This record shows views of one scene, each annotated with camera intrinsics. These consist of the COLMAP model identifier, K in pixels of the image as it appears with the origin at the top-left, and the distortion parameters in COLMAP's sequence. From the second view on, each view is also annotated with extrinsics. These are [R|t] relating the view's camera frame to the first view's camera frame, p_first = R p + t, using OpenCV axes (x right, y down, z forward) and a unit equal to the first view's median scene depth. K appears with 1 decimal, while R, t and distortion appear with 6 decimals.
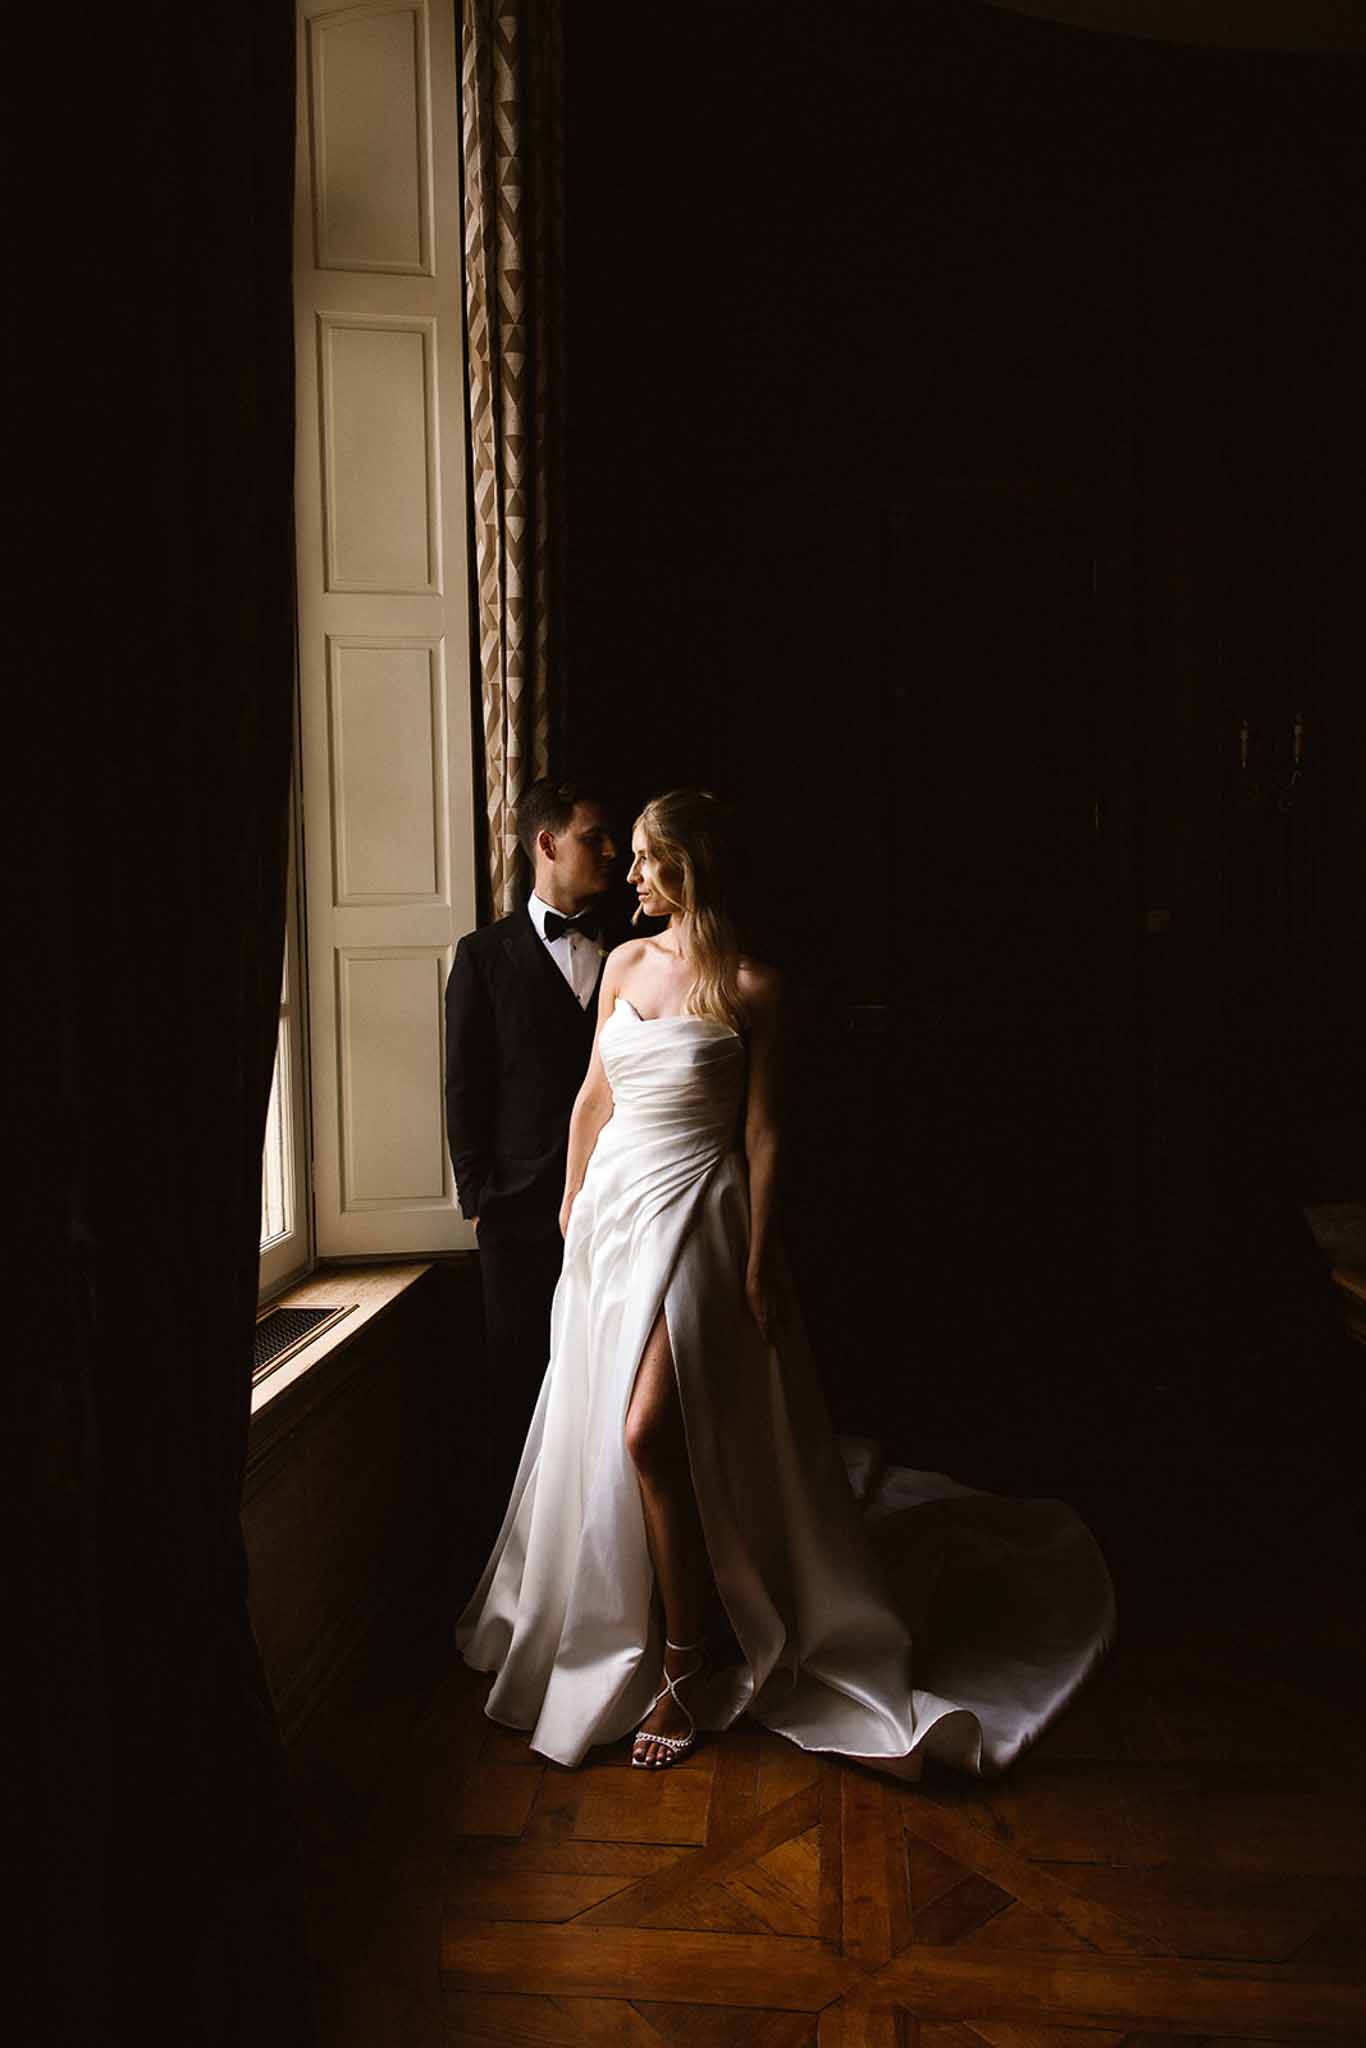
lens RADIAL K [[1752.3, 0, 681.9], [0, 1752.3, 1092.0], [0, 0, 1]] dist [-0.001872, 0.006400]
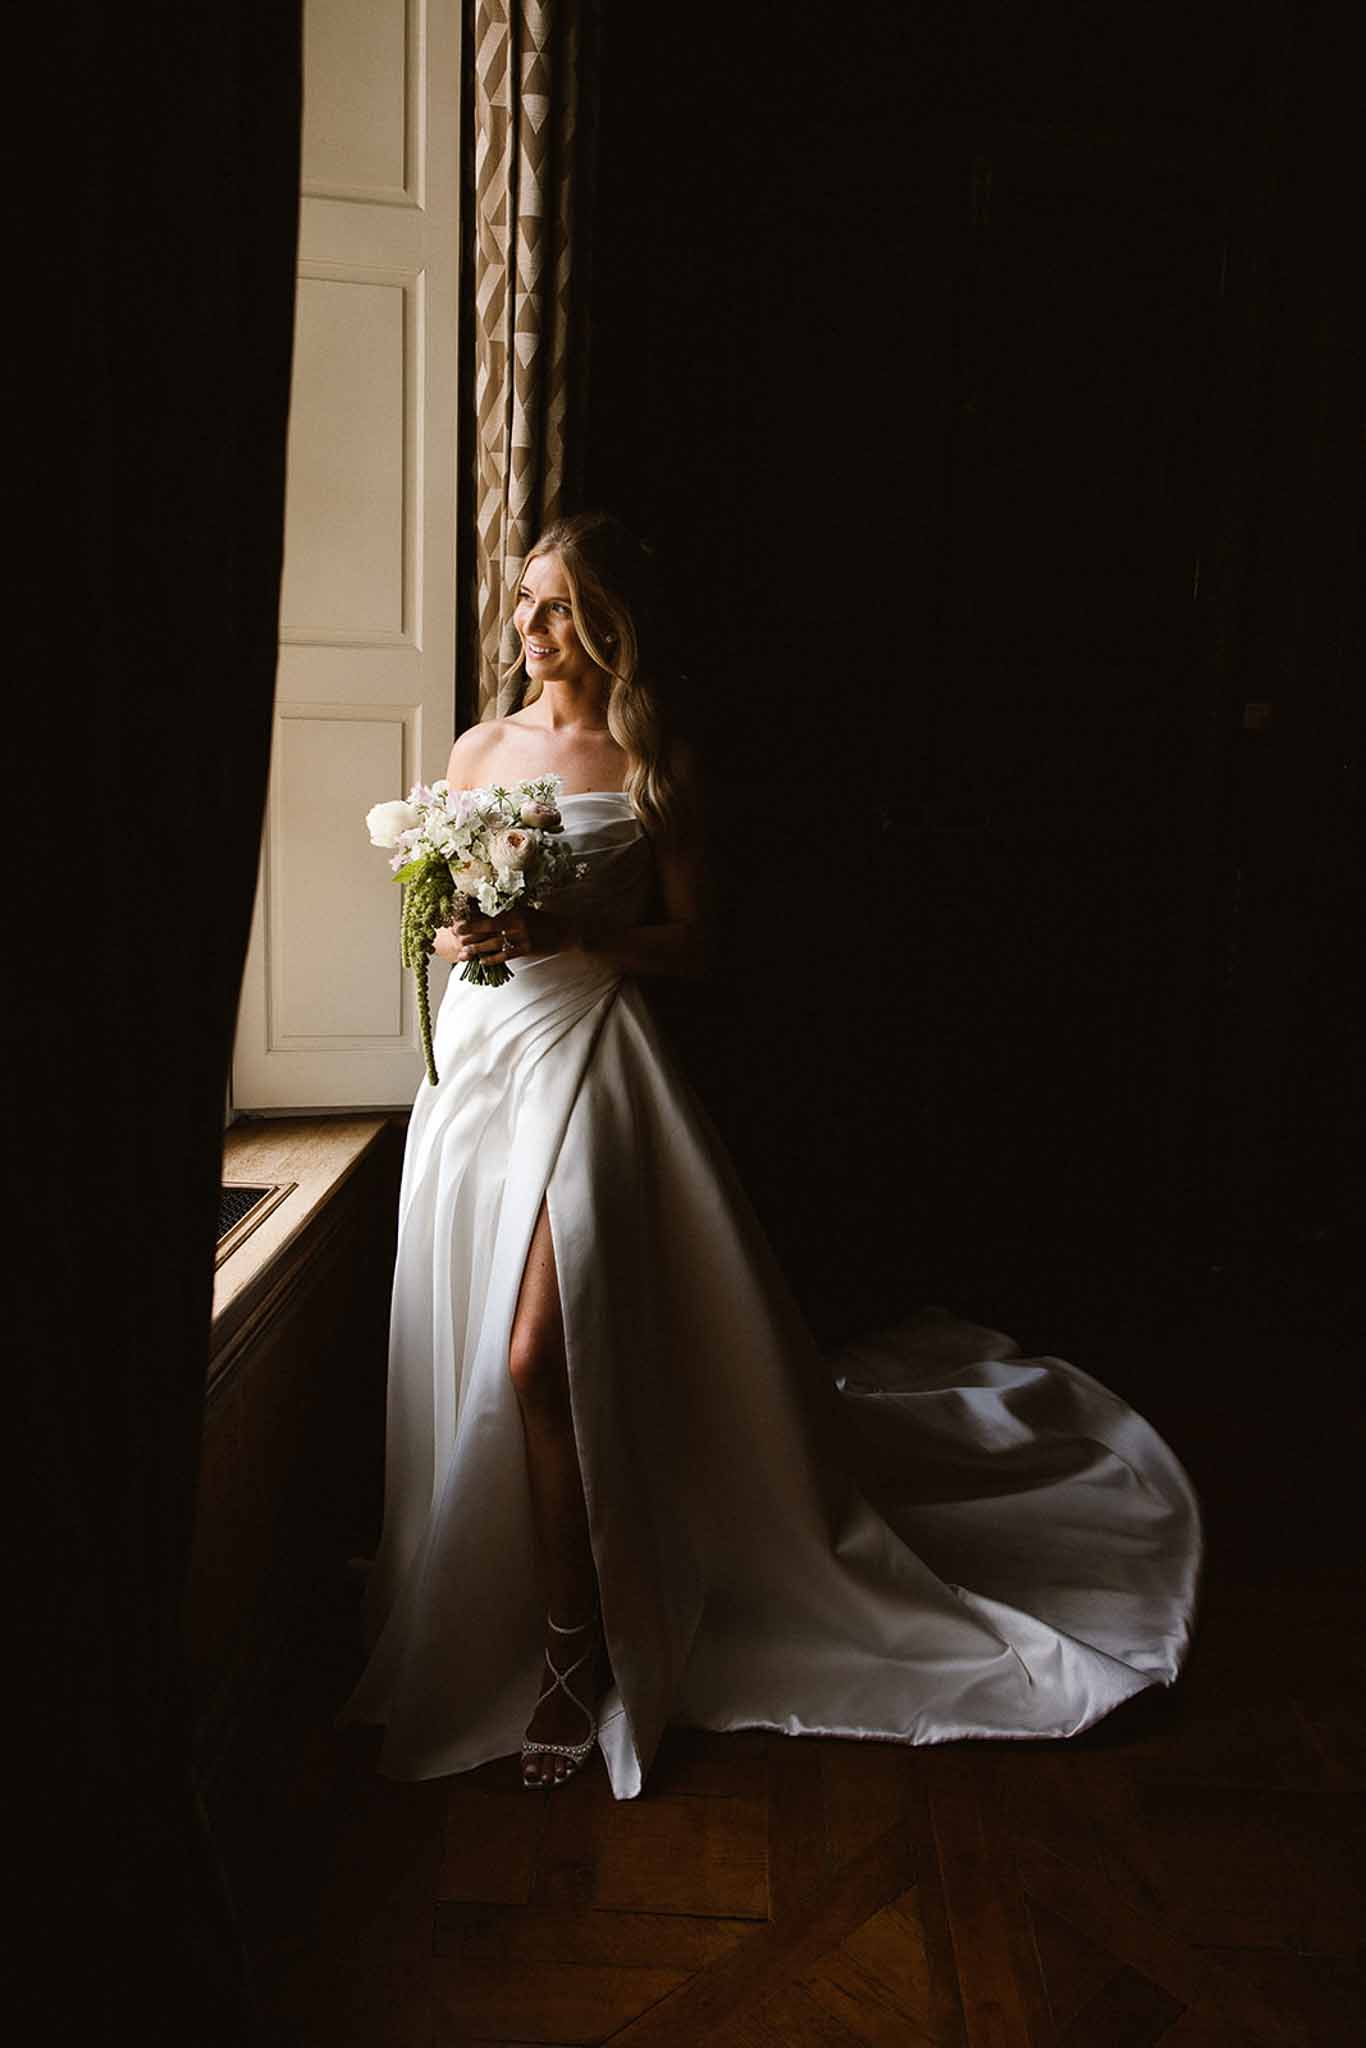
lens RADIAL K [[1752.3, 0, 681.9], [0, 1752.3, 1092.0], [0, 0, 1]] dist [-0.001872, 0.006400]
pose [[0.995476, 0.031351, 0.089692, -0.086422], [-0.042886, 0.990623, 0.129717, -0.022643], [-0.084784, -0.132977, 0.987486, 0.238125]]
